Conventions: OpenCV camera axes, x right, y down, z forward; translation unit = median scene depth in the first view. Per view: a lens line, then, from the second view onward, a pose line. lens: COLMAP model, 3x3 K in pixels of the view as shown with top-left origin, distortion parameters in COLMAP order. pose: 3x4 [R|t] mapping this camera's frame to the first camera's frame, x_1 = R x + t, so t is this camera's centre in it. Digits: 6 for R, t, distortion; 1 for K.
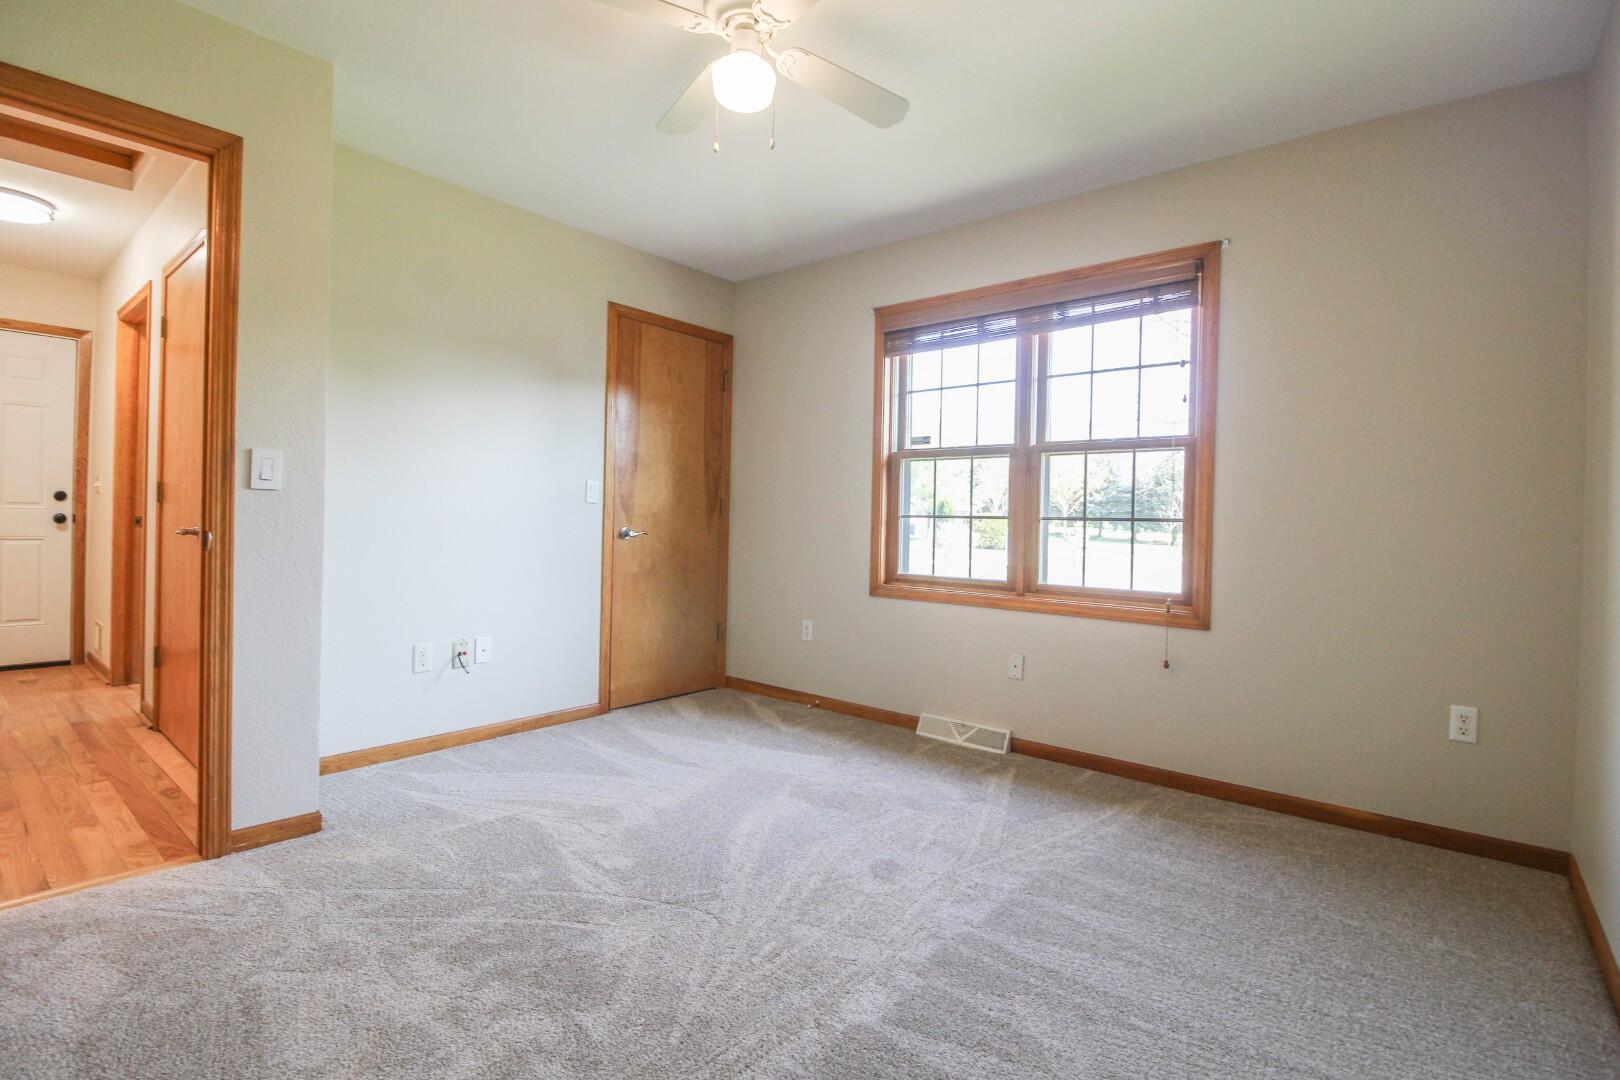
lens RADIAL K [[754.8, 0, 802.1], [0, 754.8, 536.2], [0, 0, 1]] dist [-0.010257, -0.002944]
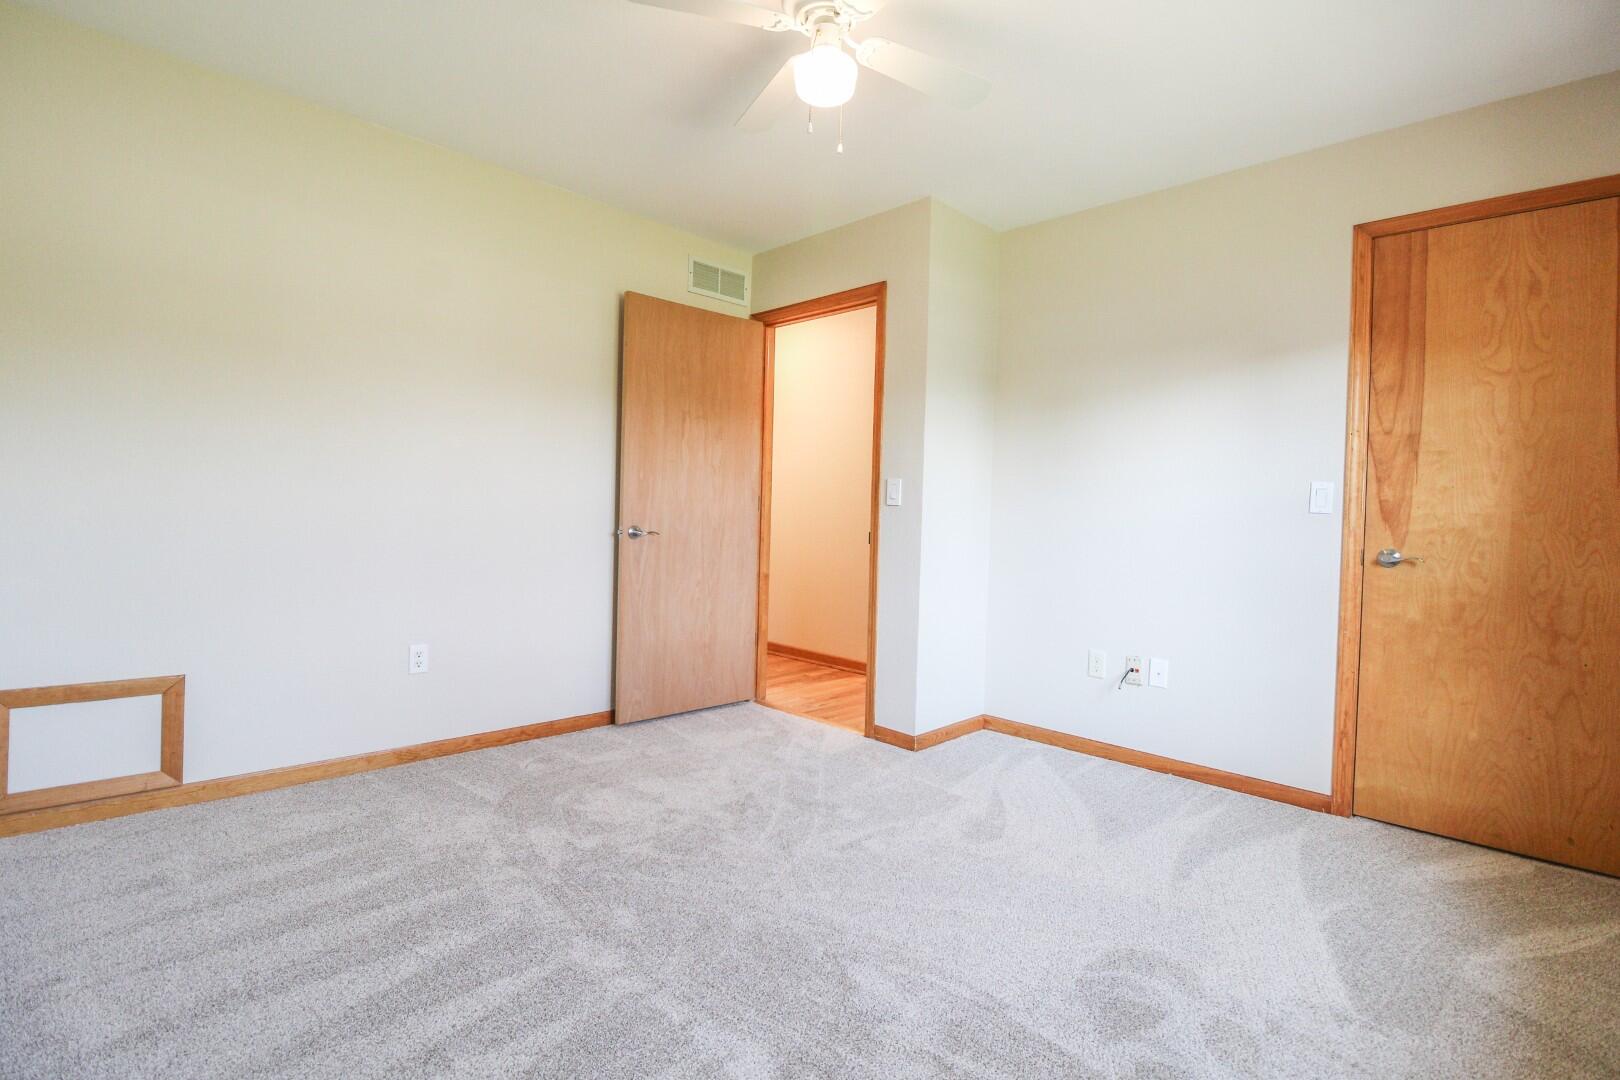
lens RADIAL K [[754.8, 0, 803.8], [0, 754.8, 531.6], [0, 0, 1]] dist [-0.010257, -0.002944]
pose [[-0.077230, -0.002202, -0.997011, 0.554222], [-0.051252, 0.998684, 0.001764, -0.002488], [0.995695, 0.051235, -0.077241, 0.648891]]
